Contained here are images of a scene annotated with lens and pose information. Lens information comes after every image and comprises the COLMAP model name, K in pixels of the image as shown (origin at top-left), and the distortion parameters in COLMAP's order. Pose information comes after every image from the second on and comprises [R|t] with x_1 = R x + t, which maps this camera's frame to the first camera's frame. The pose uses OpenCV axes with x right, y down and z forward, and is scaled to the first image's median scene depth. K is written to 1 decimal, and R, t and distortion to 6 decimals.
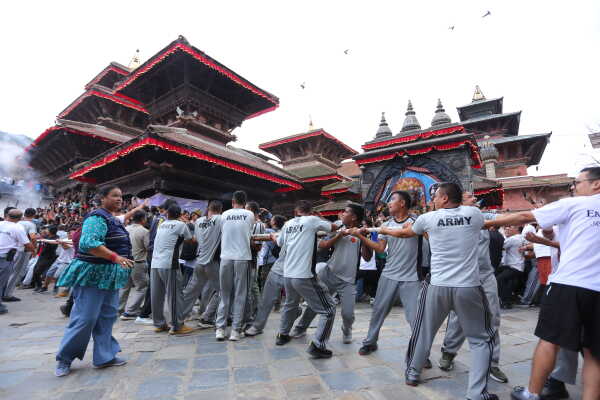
lens RADIAL K [[292.7, 0, 300.0], [0, 292.7, 200.0], [0, 0, 1]] dist [-0.059147, 0.020795]
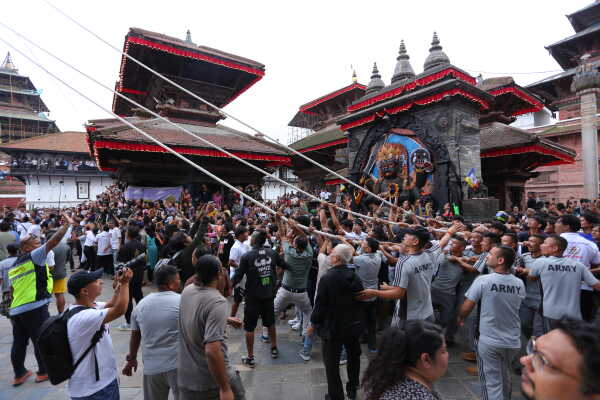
lens RADIAL K [[292.7, 0, 300.0], [0, 292.7, 200.0], [0, 0, 1]] dist [-0.059147, 0.020795]
pose [[0.943031, -0.032812, -0.331082, 0.380658], [0.084806, 0.985960, 0.143841, -0.055224], [0.321714, -0.163725, 0.932574, 0.120371]]
